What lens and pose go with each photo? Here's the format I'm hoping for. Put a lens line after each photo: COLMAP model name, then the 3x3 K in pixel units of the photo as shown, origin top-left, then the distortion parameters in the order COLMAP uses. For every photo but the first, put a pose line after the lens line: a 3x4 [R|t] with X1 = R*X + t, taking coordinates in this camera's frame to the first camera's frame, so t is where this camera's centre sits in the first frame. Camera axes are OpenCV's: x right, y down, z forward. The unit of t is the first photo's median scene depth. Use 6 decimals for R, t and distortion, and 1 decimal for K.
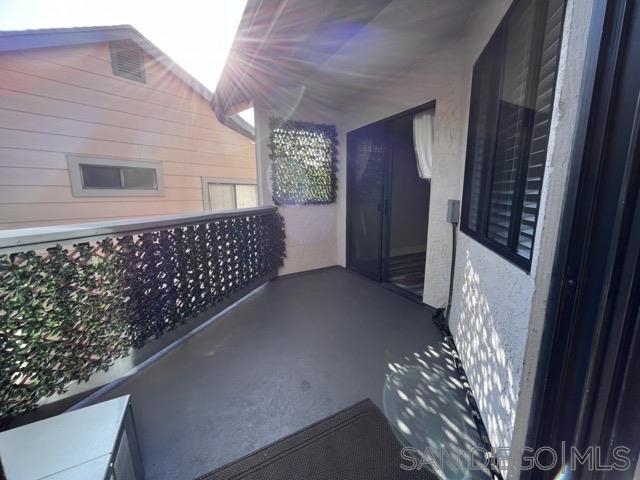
lens RADIAL K [[258.0, 0, 320.0], [0, 258.0, 240.0], [0, 0, 1]] dist [-0.000109, -0.000049]
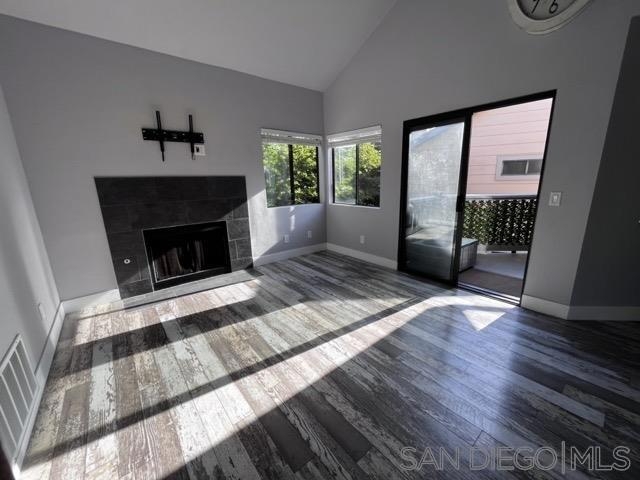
lens RADIAL K [[258.0, 0, 320.0], [0, 258.0, 240.0], [0, 0, 1]] dist [-0.000109, -0.000049]
pose [[0.193181, 0.229745, -0.953886, 1.438609], [-0.144232, 0.968287, 0.204004, 0.096840], [0.970504, 0.098171, 0.220191, -1.233007]]
